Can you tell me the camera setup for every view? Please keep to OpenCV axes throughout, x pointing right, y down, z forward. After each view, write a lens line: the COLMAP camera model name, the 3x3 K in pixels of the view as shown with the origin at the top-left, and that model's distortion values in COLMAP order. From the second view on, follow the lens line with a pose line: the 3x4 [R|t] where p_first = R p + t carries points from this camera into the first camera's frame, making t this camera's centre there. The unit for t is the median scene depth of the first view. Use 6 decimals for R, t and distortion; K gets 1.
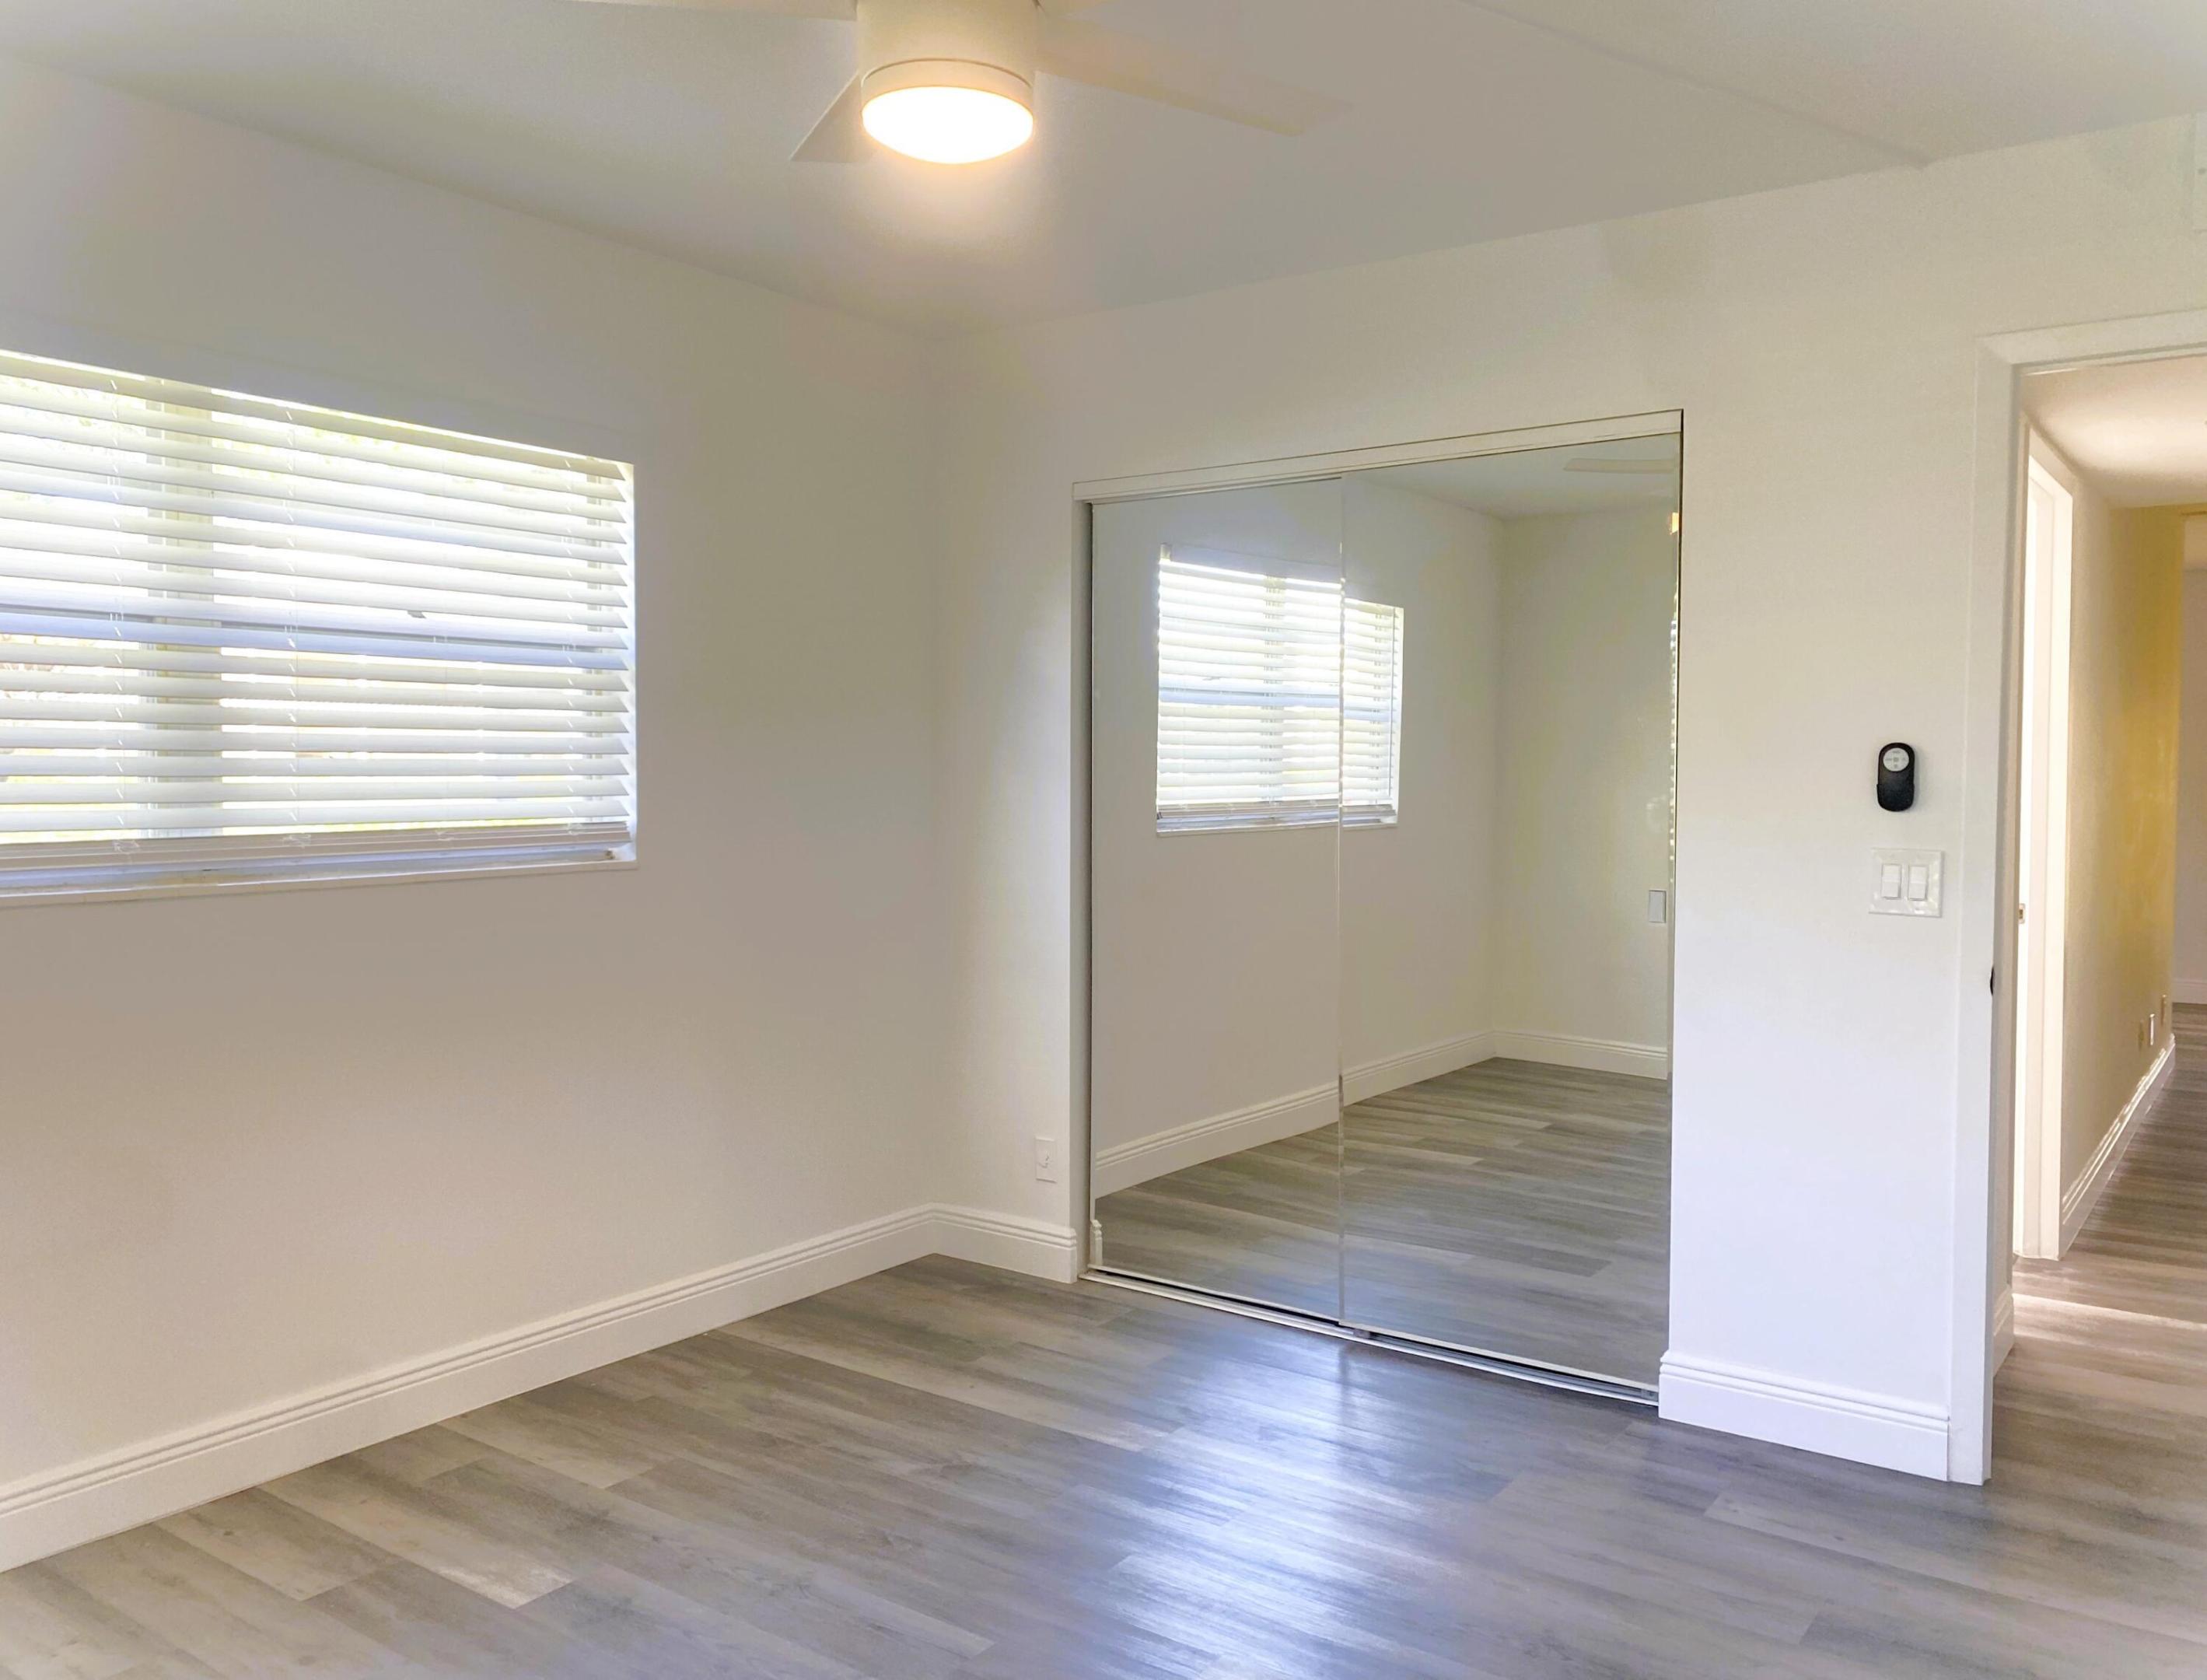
lens RADIAL K [[1695.2, 0, 1103.5], [0, 1695.2, 840.0], [0, 0, 1]] dist [0.004988, 0.002525]
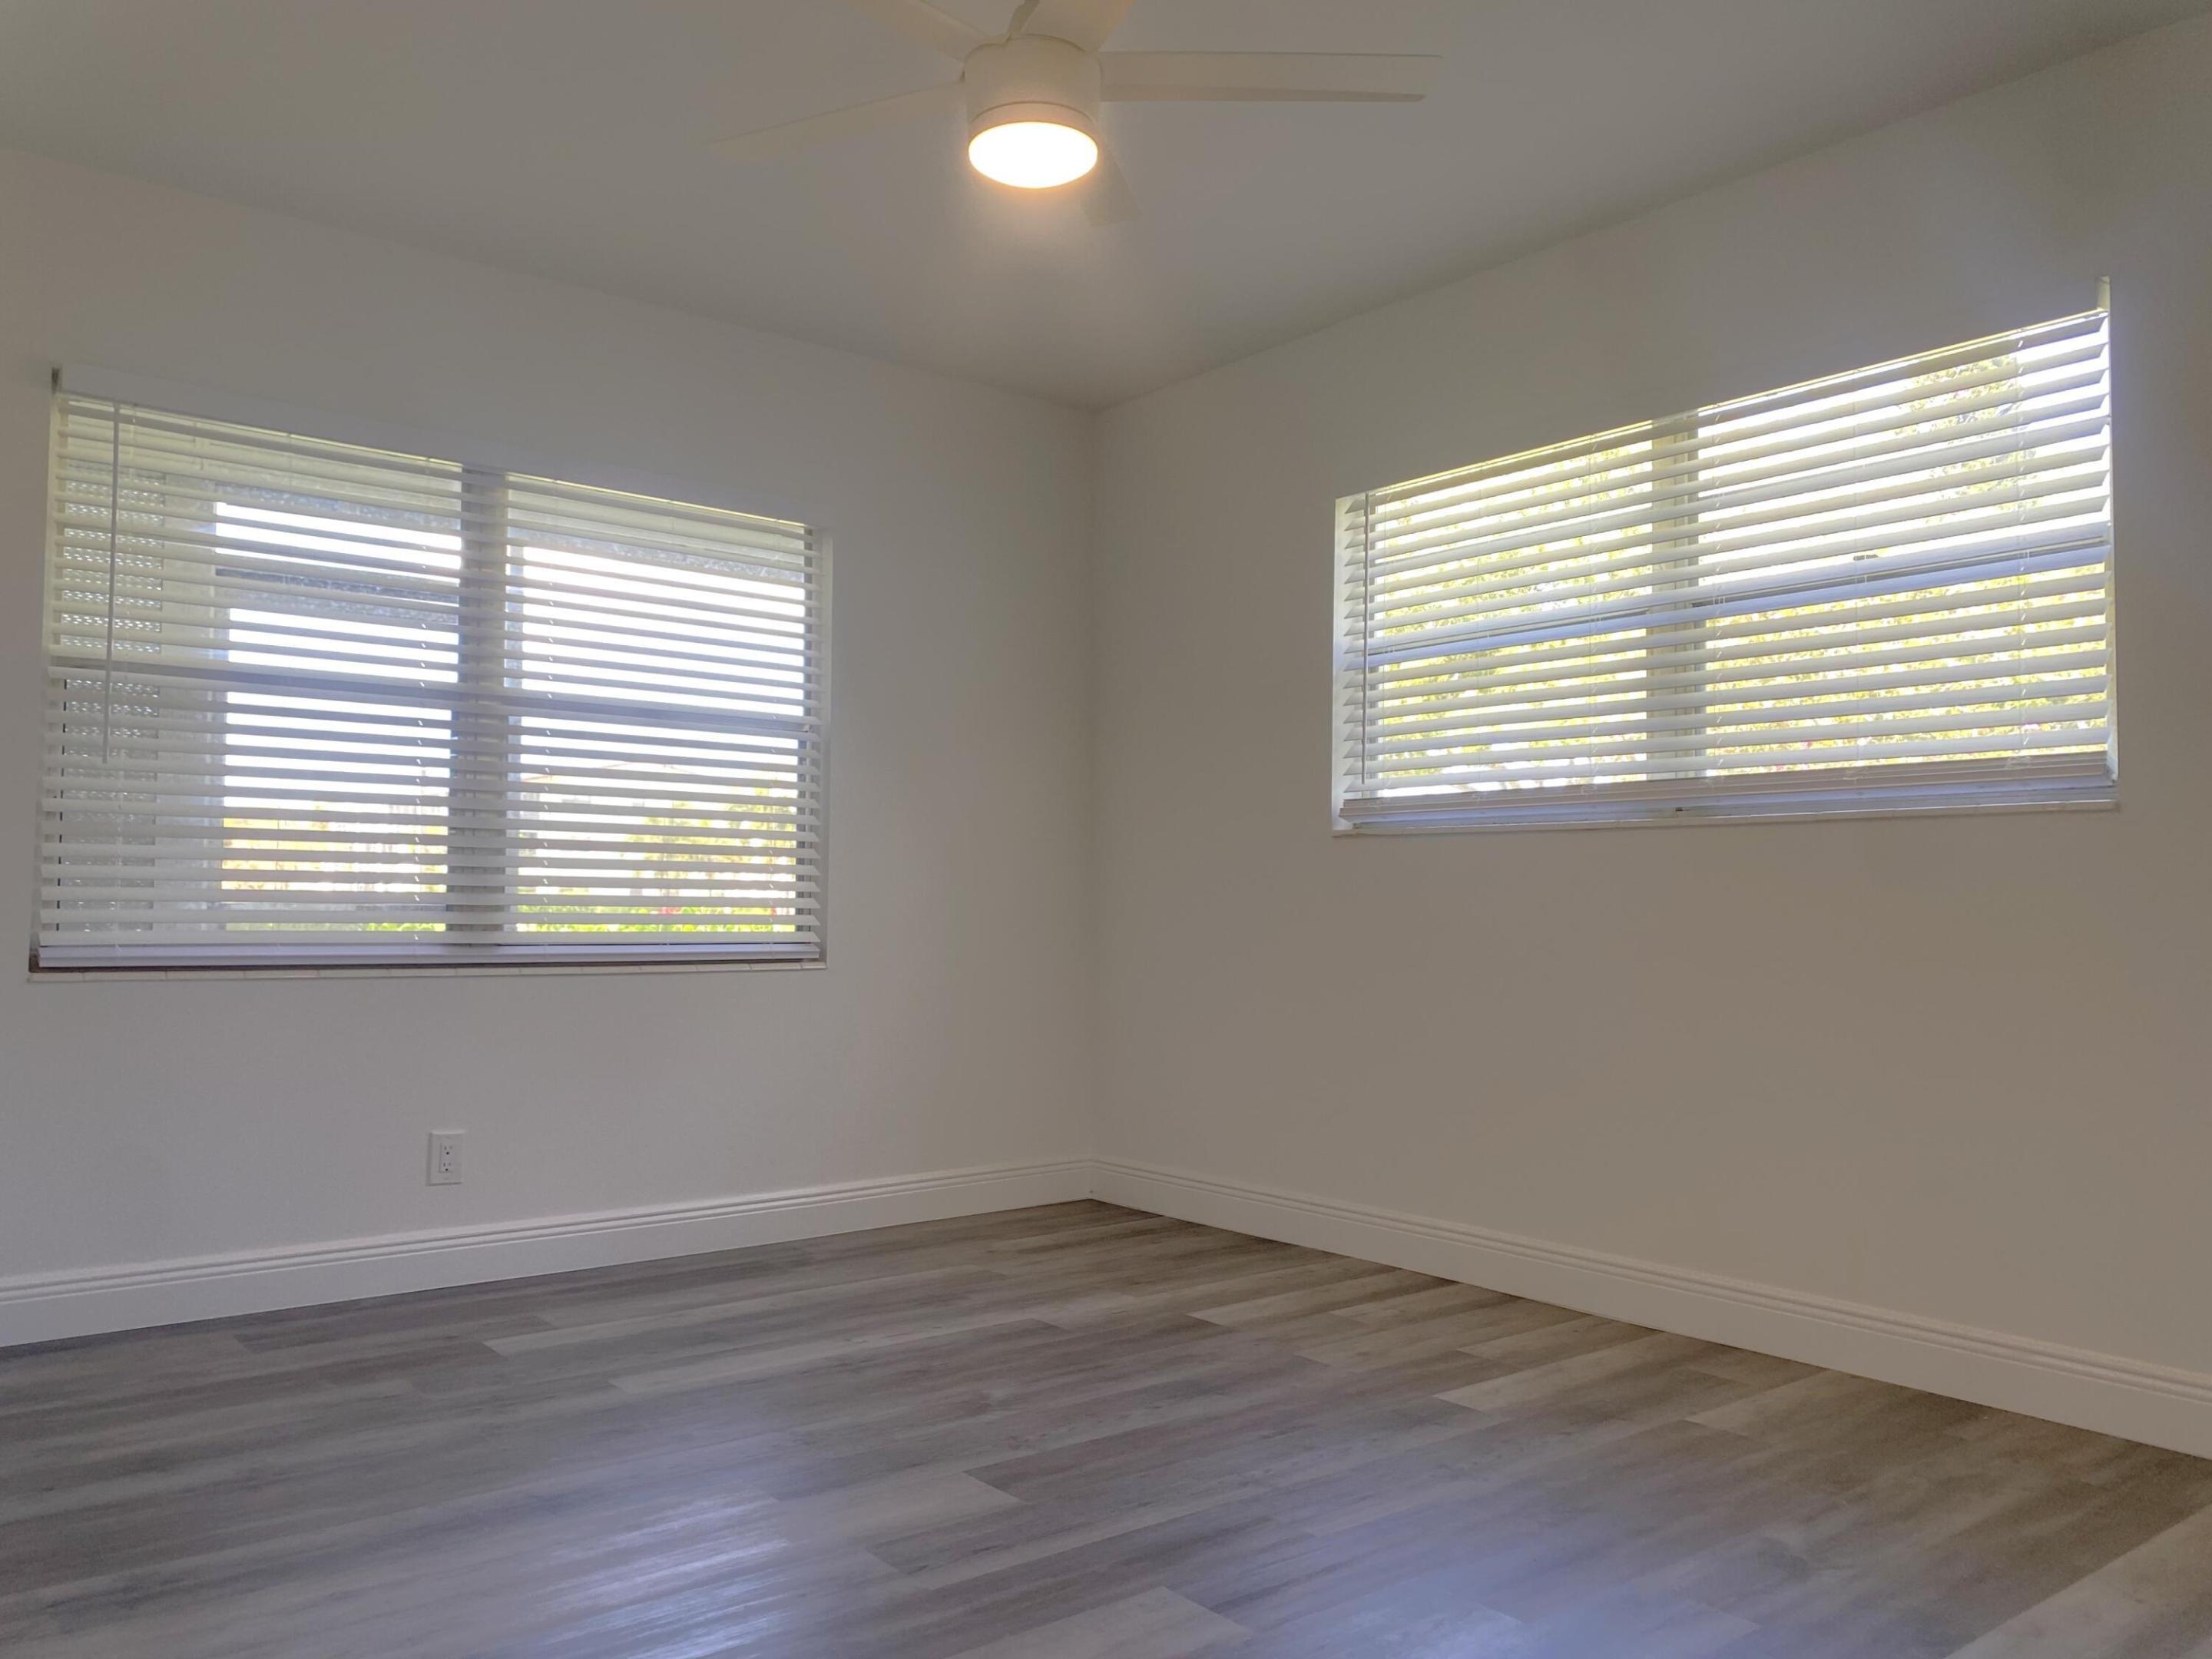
lens RADIAL K [[1695.4, 0, 1106.0], [0, 1695.4, 829.5], [0, 0, 1]] dist [0.048582, -0.052038]
pose [[-0.259383, -0.045693, -0.964693, 0.729807], [-0.051364, 0.998119, -0.033466, 0.091245], [0.964408, 0.040869, -0.261242, 0.894091]]
